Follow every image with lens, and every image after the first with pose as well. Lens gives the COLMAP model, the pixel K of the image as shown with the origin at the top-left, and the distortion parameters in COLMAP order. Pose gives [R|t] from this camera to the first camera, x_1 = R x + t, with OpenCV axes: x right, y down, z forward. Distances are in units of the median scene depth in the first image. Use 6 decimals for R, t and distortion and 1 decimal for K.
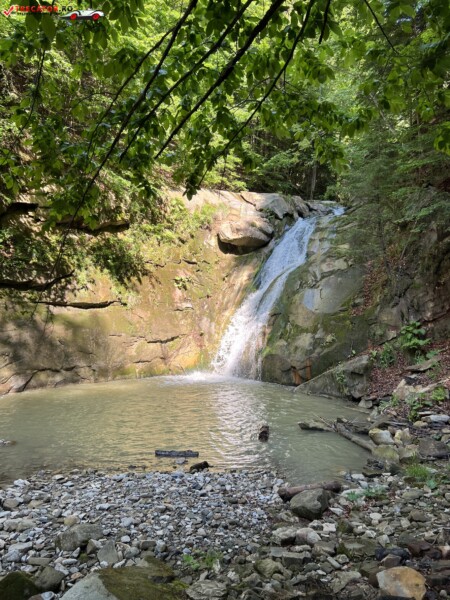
lens RADIAL K [[449.6, 0, 223.0], [0, 449.6, 299.1], [0, 0, 1]] dist [0.065686, -0.076617]
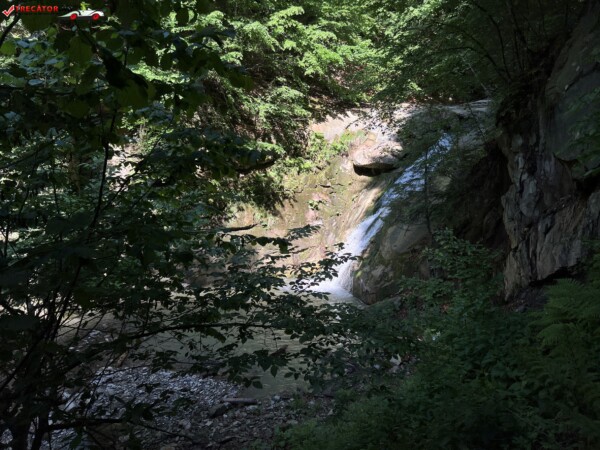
lens RADIAL K [[448.1, 0, 300.0], [0, 448.1, 225.0], [0, 0, 1]] dist [0.064840, -0.087540]
pose [[0.921081, 0.068223, -0.383348, 0.394039], [0.006340, 0.981772, 0.189956, -0.243565], [0.389320, -0.177396, 0.903859, -0.186516]]
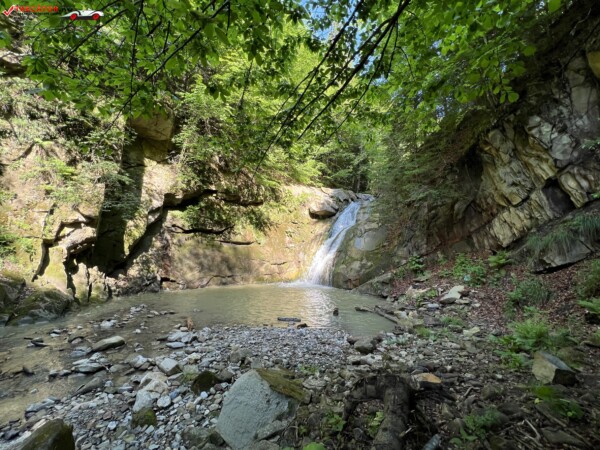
lens RADIAL K [[239.1, 0, 300.4], [0, 239.1, 226.4], [0, 0, 1]] dist [-0.000868, -0.000416]
pose [[0.999126, 0.022848, -0.035016, -0.013611], [-0.025773, 0.996005, -0.085500, 0.020870], [0.032923, 0.086328, 0.995723, 0.003104]]
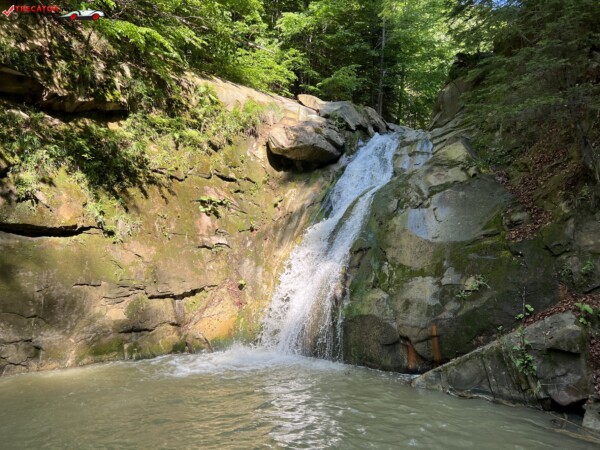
lens RADIAL K [[449.6, 0, 301.4], [0, 449.6, 229.1], [0, 0, 1]] dist [0.065686, -0.076617]
pose [[0.997721, 0.002518, 0.067426, -0.006633], [0.002623, 0.997100, -0.076055, 0.051205], [-0.067422, 0.076058, 0.994821, 0.380912]]
